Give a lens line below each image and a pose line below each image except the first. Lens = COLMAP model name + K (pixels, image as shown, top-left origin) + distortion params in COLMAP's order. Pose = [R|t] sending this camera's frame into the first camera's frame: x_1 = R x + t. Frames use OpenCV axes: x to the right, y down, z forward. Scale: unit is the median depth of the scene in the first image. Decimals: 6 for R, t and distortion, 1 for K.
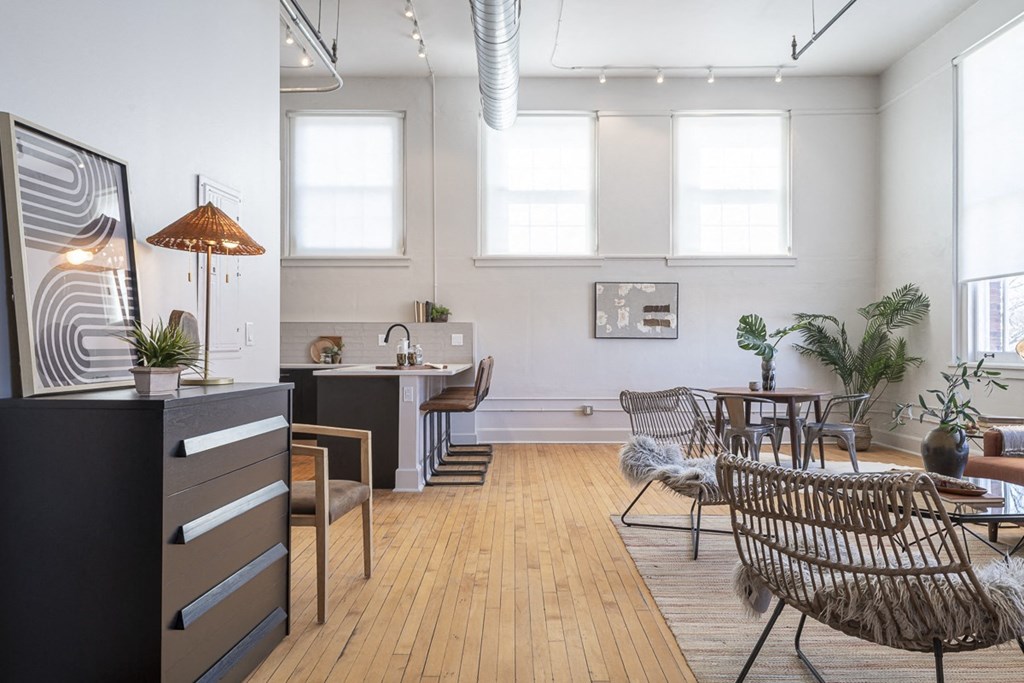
lens RADIAL K [[696.9, 0, 525.1], [0, 696.9, 342.2], [0, 0, 1]] dist [0.009584, -0.000282]
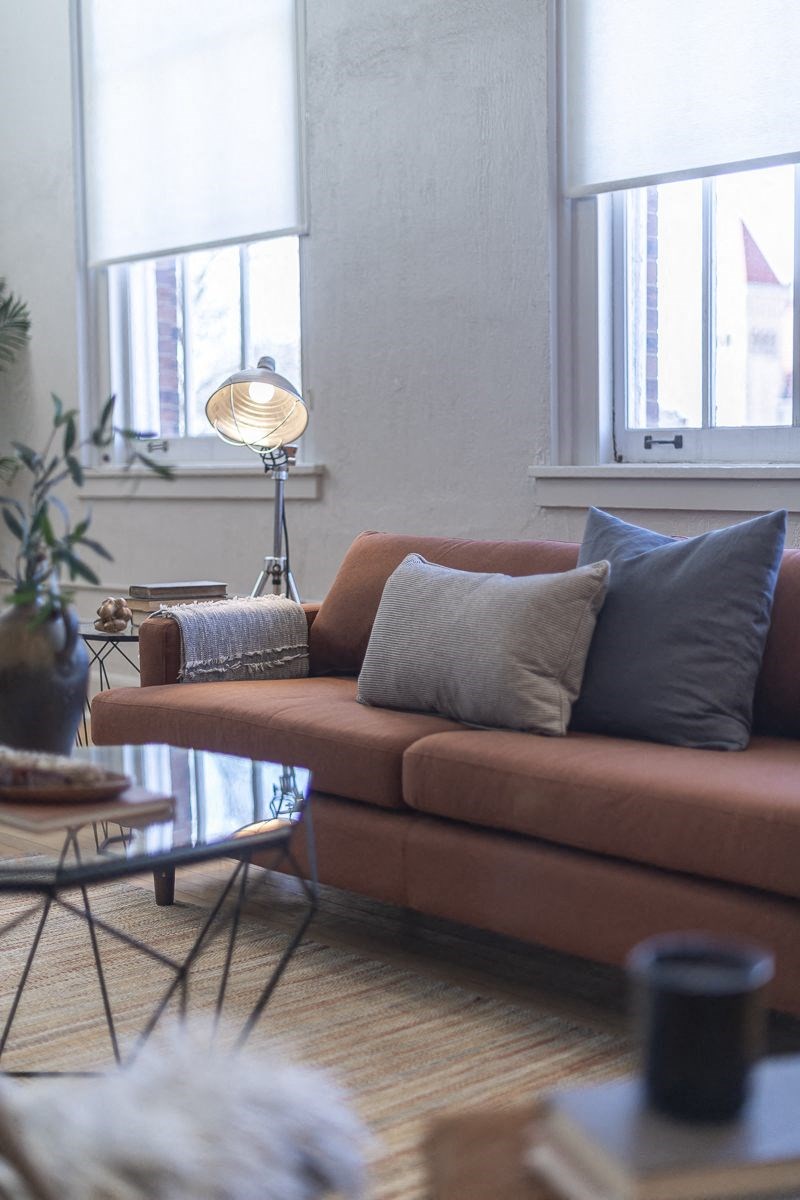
lens RADIAL K [[1753.7, 0, 400.0], [0, 1753.7, 600.0], [0, 0, 1]] dist [-0.004732, 0.036005]
pose [[0.756028, -0.064297, 0.651374, 0.152485], [0.013609, 0.996492, 0.082569, 0.041048], [-0.654398, -0.053560, 0.754251, 0.203147]]
